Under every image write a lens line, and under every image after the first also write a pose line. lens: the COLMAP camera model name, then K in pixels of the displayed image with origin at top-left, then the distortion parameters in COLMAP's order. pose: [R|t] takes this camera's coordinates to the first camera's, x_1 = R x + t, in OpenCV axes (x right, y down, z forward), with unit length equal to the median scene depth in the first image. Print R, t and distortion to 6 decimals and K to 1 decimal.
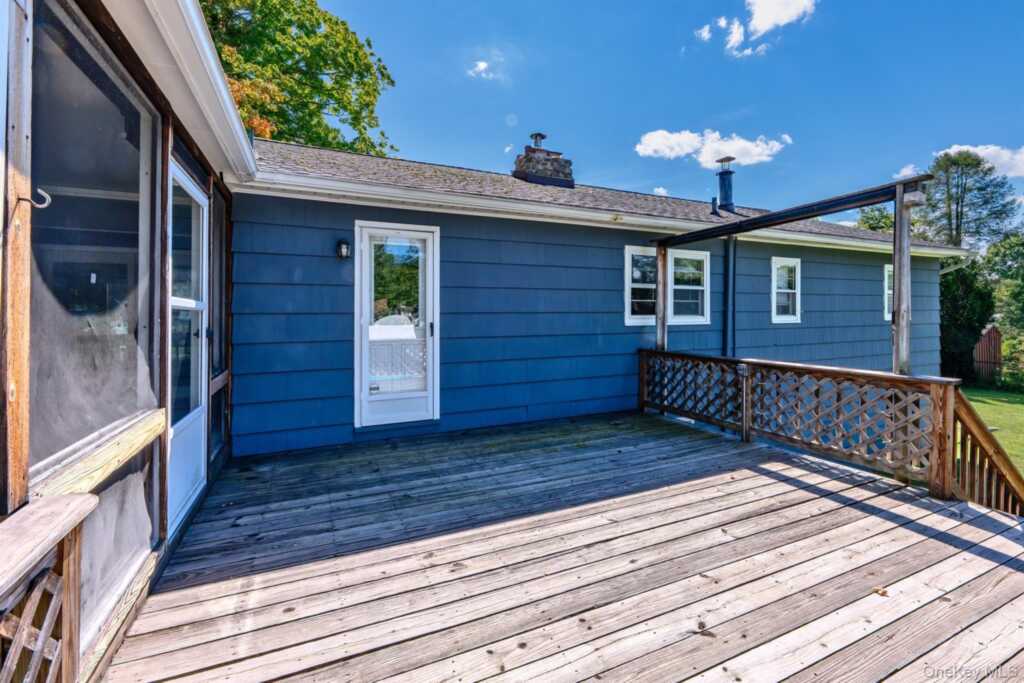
lens RADIAL K [[419.5, 0, 508.7], [0, 419.5, 319.3], [0, 0, 1]] dist [0.000211, -0.000133]
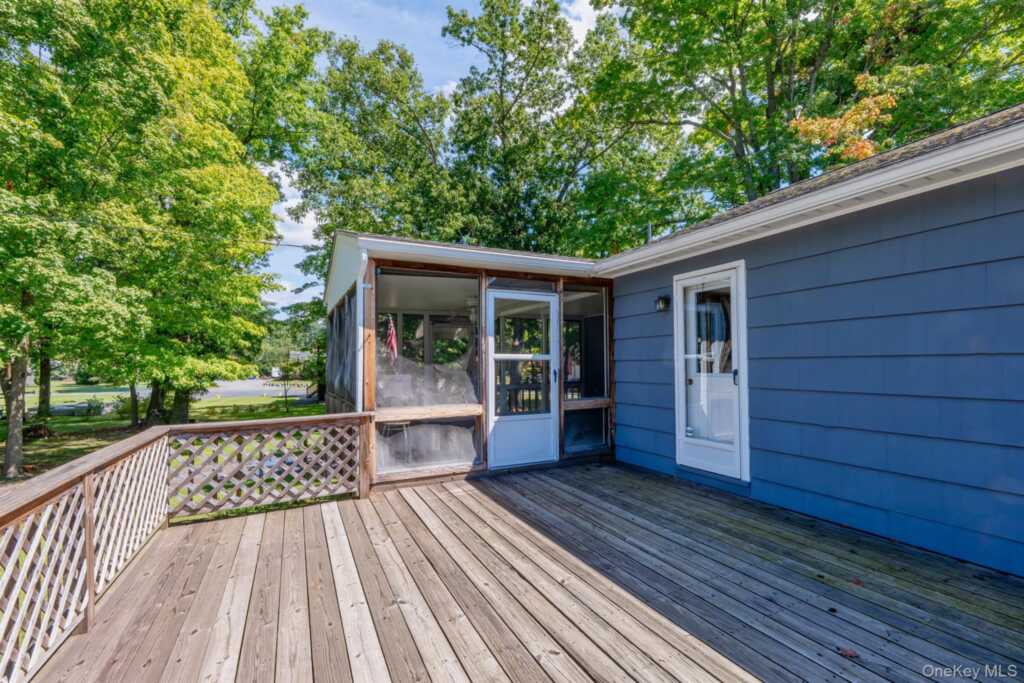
lens RADIAL K [[424.5, 0, 515.1], [0, 424.5, 357.5], [0, 0, 1]] dist [0.000519, -0.000120]
pose [[0.078157, -0.010117, -0.996890, 0.974836], [-0.000522, 0.999948, -0.010189, -0.011283], [0.996941, 0.001316, 0.078148, 0.668844]]
